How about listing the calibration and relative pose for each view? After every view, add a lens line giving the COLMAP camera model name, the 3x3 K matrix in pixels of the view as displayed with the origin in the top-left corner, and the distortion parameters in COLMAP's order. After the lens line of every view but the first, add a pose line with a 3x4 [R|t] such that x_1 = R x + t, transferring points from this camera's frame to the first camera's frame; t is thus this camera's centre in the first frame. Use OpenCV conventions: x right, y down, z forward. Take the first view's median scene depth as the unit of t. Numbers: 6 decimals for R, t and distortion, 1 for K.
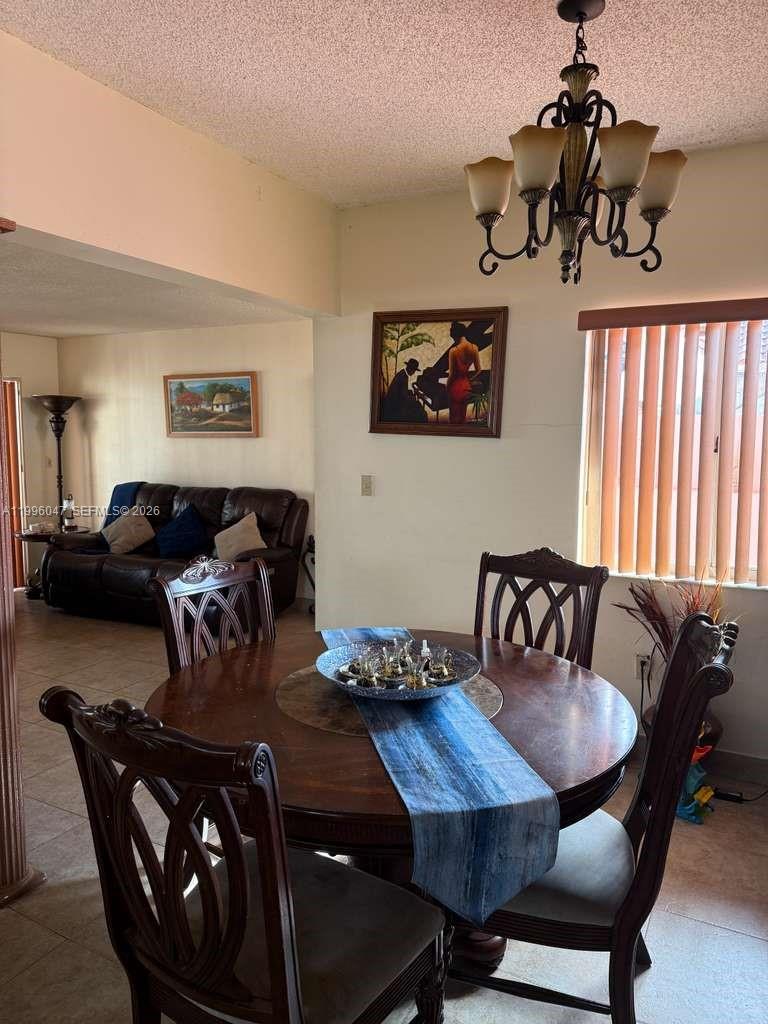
lens RADIAL K [[705.8, 0, 384.0], [0, 705.8, 512.0], [0, 0, 1]] dist [0.125275, -0.208679]
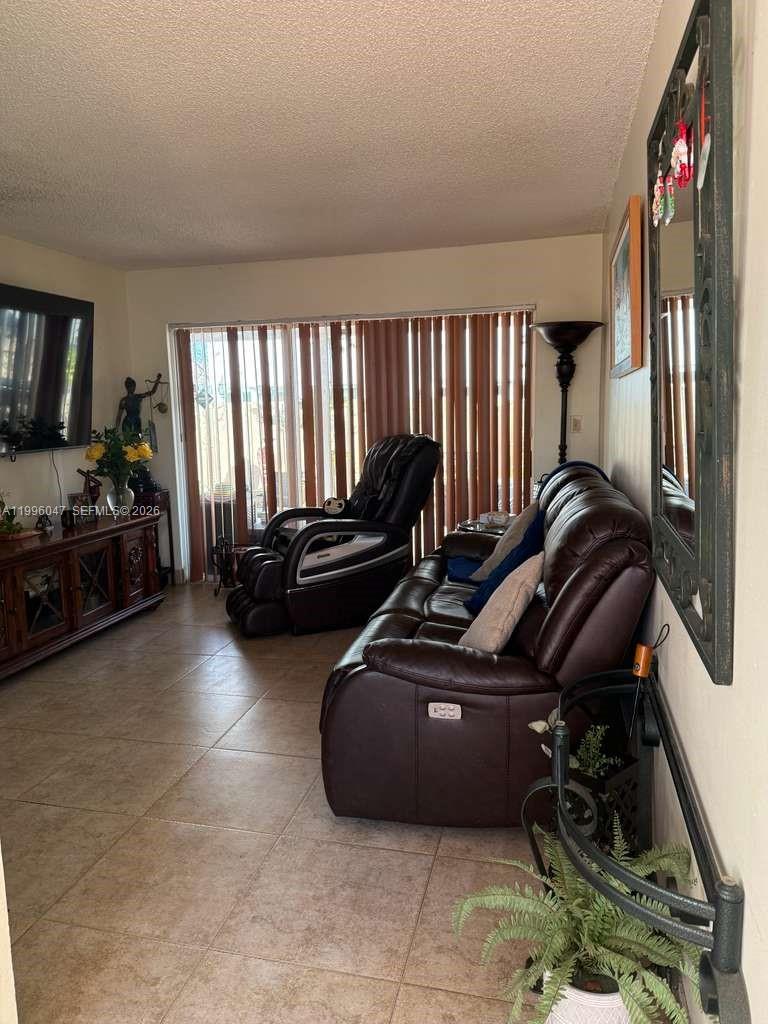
lens RADIAL K [[705.8, 0, 384.0], [0, 705.8, 512.0], [0, 0, 1]] dist [0.125275, -0.208679]
pose [[0.249007, 0.135865, -0.958925, 0.164699], [-0.068388, 0.990107, 0.122524, -0.064747], [0.966084, 0.035070, 0.255835, 0.738500]]
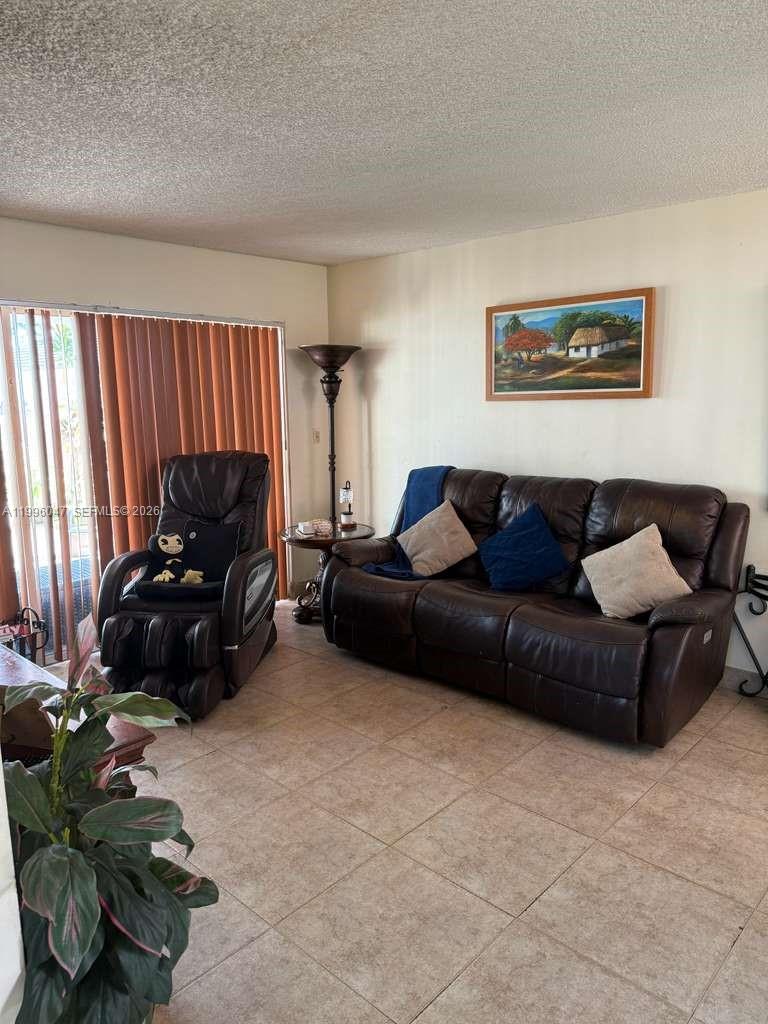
lens RADIAL K [[705.8, 0, 384.0], [0, 705.8, 512.0], [0, 0, 1]] dist [0.125275, -0.208679]
pose [[0.965896, 0.026540, -0.257565, -0.229606], [-0.009570, 0.997713, 0.066917, -0.045056], [0.258752, -0.062170, 0.963941, 0.331834]]
